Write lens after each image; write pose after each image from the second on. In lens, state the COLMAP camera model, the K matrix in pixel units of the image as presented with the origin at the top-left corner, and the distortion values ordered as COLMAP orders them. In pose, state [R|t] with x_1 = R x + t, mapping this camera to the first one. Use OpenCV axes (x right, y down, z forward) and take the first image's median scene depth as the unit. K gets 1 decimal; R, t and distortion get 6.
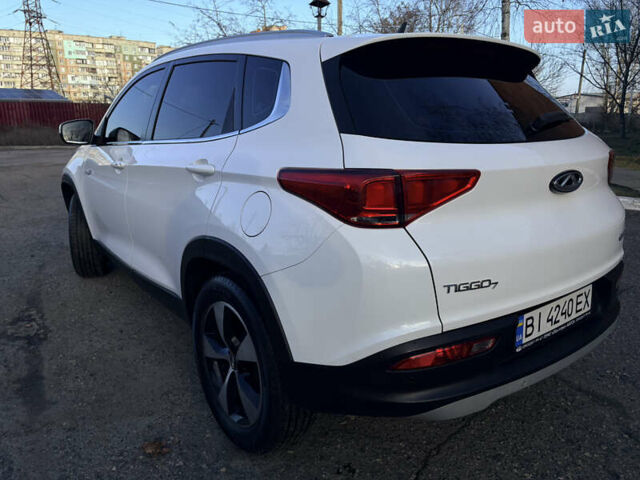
lens RADIAL K [[440.1, 0, 320.0], [0, 440.1, 240.0], [0, 0, 1]] dist [0.027314, 0.000385]
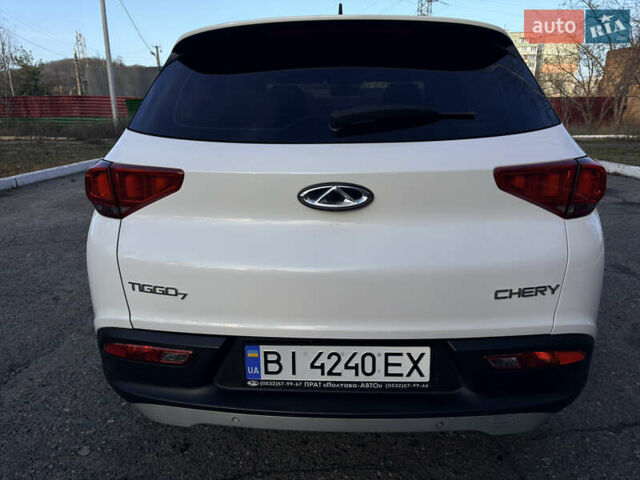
lens RADIAL K [[440.1, 0, 320.0], [0, 440.1, 240.0], [0, 0, 1]] dist [0.027314, 0.000385]
pose [[0.771758, 0.152800, -0.617286, 1.043372], [-0.146201, 0.987334, 0.061613, -0.099906], [0.618882, 0.042697, 0.784323, 0.402043]]
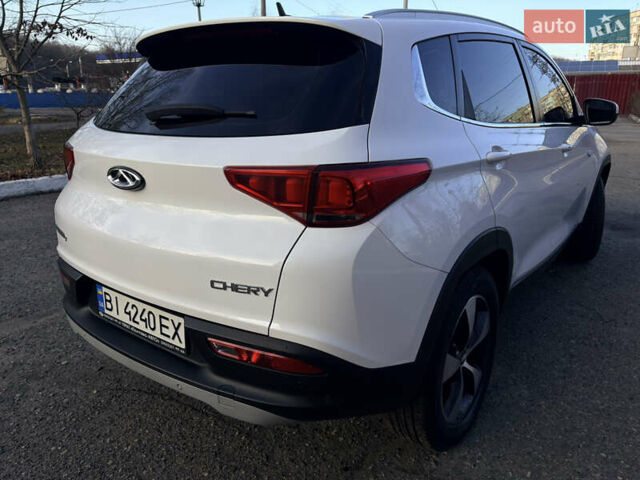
lens RADIAL K [[459.6, 0, 320.0], [0, 459.6, 240.0], [0, 0, 1]] dist [0.003541, -0.000599]
pose [[0.314175, 0.278580, -0.907572, 1.656663], [-0.232549, 0.949437, 0.210929, -0.315384], [0.920443, 0.144787, 0.363072, 1.070975]]
